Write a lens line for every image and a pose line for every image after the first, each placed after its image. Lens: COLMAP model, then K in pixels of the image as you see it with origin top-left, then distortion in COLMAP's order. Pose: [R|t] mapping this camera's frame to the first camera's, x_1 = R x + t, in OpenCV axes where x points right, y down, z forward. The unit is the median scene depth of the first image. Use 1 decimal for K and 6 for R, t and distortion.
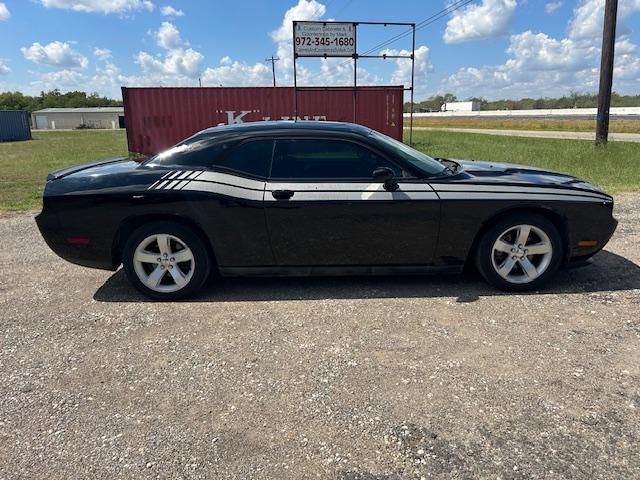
lens RADIAL K [[482.0, 0, 320.0], [0, 482.0, 240.0], [0, 0, 1]] dist [0.029809, -0.003479]
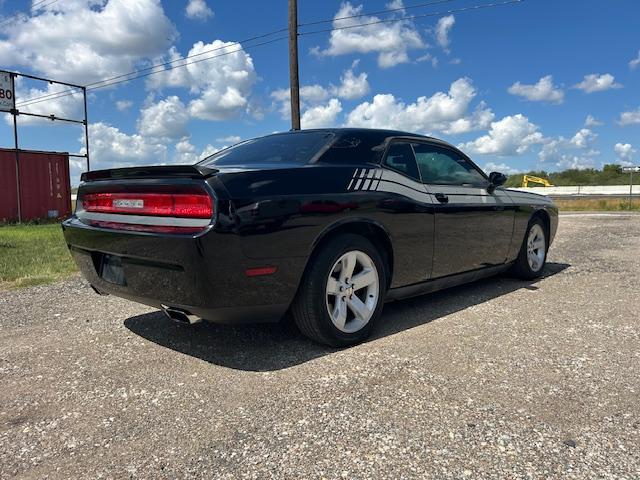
lens RADIAL K [[477.8, 0, 319.0], [0, 477.8, 257.7], [0, 0, 1]] dist [0.028360, 0.001445]
pose [[0.687890, -0.081366, 0.721240, -0.842866], [0.180165, 0.981738, -0.061081, 0.030909], [-0.703099, 0.171959, 0.689987, 0.499467]]
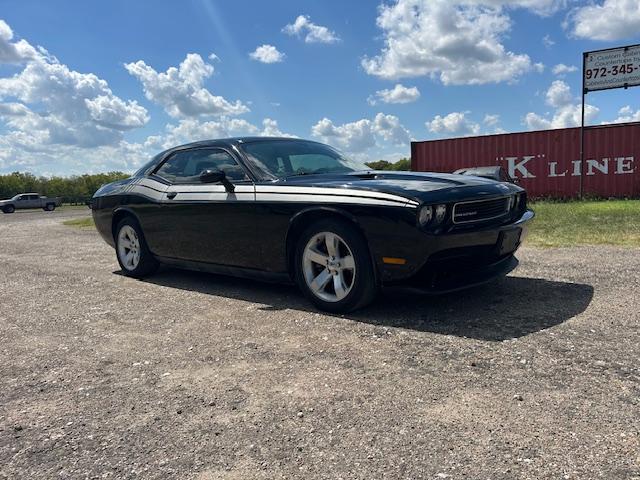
lens RADIAL K [[482.0, 0, 320.0], [0, 482.0, 240.0], [0, 0, 1]] dist [0.029809, -0.003479]
pose [[0.743680, 0.061940, -0.665660, 0.912262], [-0.139355, 0.988189, -0.063737, 0.036044], [0.653850, 0.140163, 0.743528, 0.336601]]
